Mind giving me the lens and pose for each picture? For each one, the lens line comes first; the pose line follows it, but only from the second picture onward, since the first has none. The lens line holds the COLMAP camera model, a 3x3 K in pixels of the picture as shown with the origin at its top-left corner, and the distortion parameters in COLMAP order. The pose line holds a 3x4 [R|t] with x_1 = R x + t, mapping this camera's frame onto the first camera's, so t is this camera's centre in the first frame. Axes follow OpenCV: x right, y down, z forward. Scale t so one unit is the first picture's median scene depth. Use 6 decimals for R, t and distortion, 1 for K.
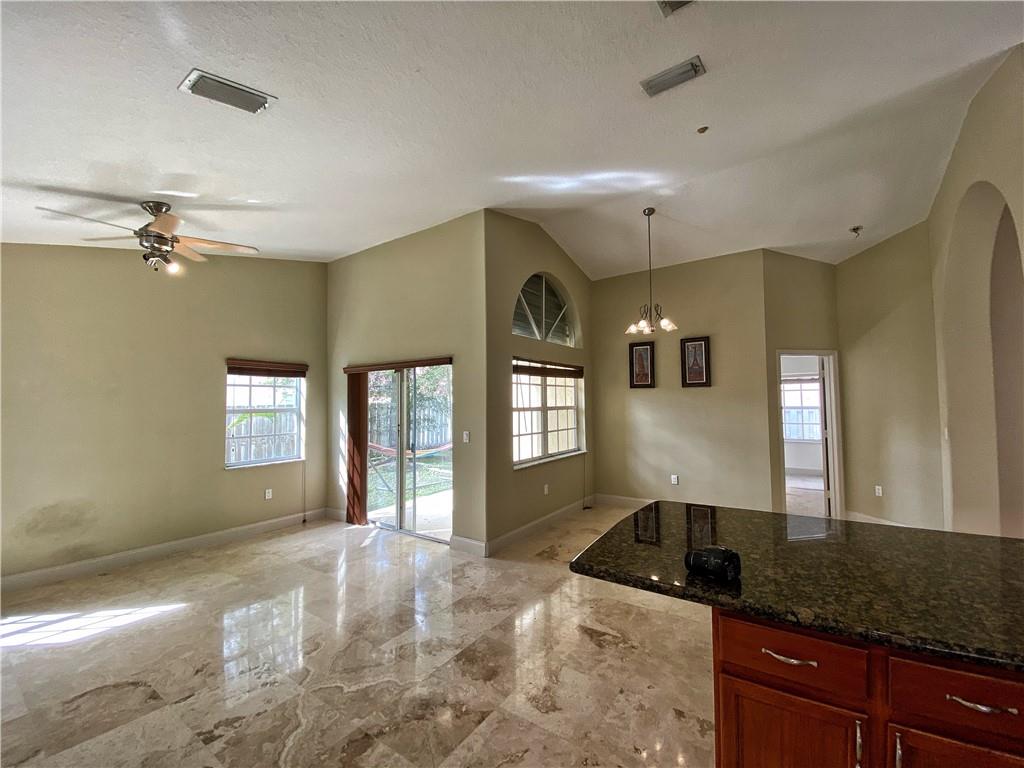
lens RADIAL K [[416.0, 0, 512.3], [0, 416.0, 381.1], [0, 0, 1]] dist [0.031653, -0.023971]
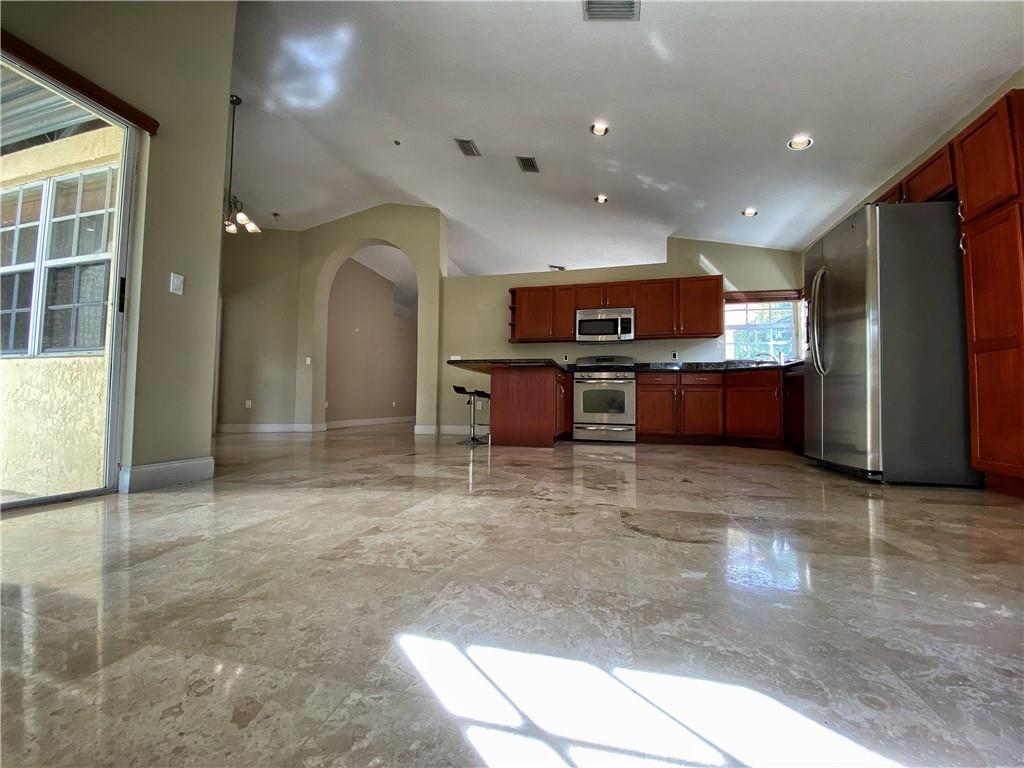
lens RADIAL K [[416.0, 0, 512.3], [0, 416.0, 381.1], [0, 0, 1]] dist [0.031653, -0.023971]
pose [[-0.366545, 0.057169, 0.928642, -0.771604], [-0.050863, 0.995387, -0.081354, 0.278978], [-0.929009, -0.077053, -0.361946, 0.753215]]
